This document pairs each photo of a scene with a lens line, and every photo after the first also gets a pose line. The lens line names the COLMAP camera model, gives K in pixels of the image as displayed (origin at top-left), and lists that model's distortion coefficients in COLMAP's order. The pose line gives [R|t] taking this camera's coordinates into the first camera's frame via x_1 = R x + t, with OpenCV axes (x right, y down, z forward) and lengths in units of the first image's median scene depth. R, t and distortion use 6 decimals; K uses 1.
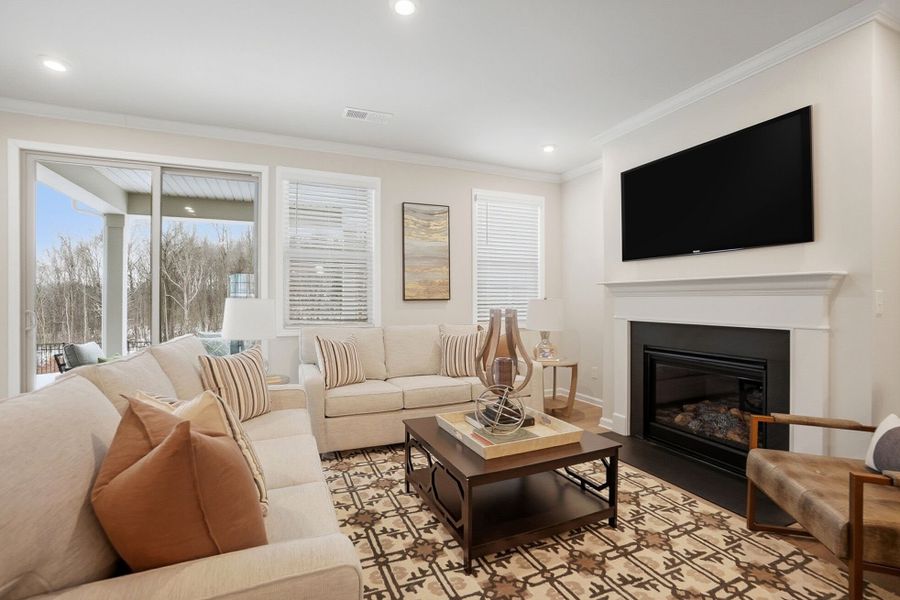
lens RADIAL K [[407.3, 0, 445.6], [0, 407.3, 295.4], [0, 0, 1]] dist [-0.054354, 0.015384]
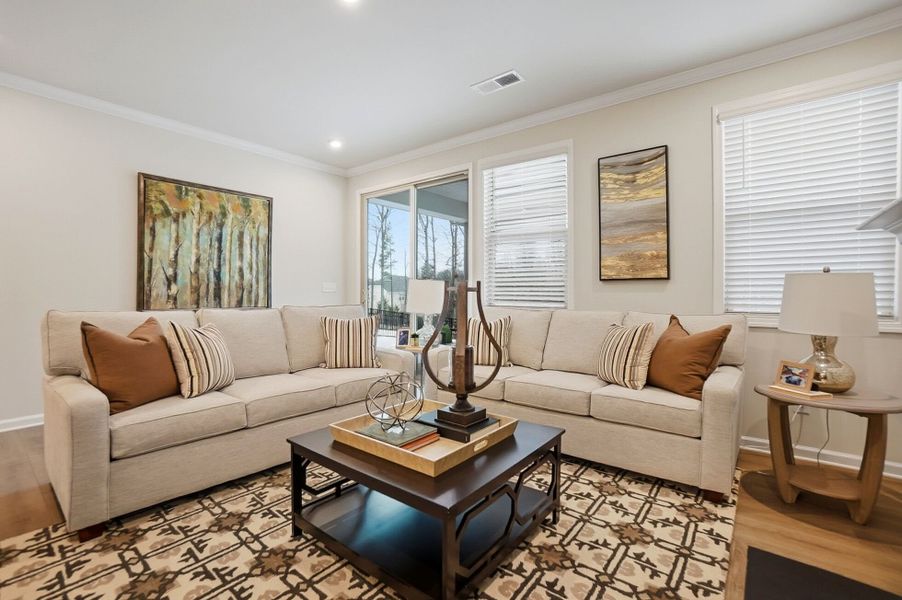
lens RADIAL K [[408.2, 0, 446.6], [0, 408.2, 295.4], [0, 0, 1]] dist [-0.054354, 0.015384]
pose [[0.468971, 0.003842, -0.883205, 0.467509], [-0.005629, 0.999983, 0.001361, 0.042053], [0.883196, 0.004333, 0.468985, 0.367348]]
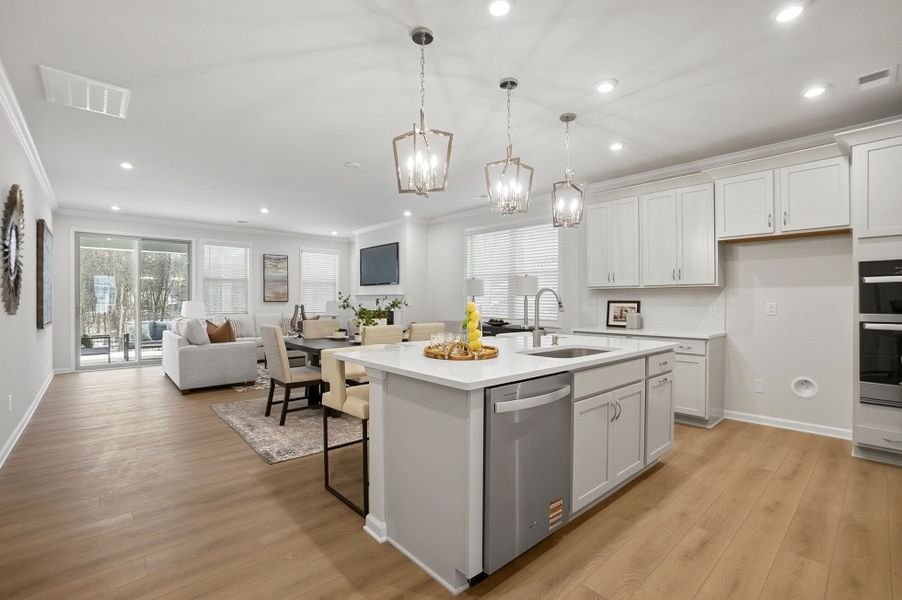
lens RADIAL K [[408.2, 0, 446.6], [0, 408.2, 295.4], [0, 0, 1]] dist [-0.054354, 0.015384]
pose [[0.953519, 0.006670, 0.301259, 0.167731], [-0.006200, 0.999978, -0.002518, -0.020681], [-0.301269, 0.000533, 0.953539, -1.269915]]
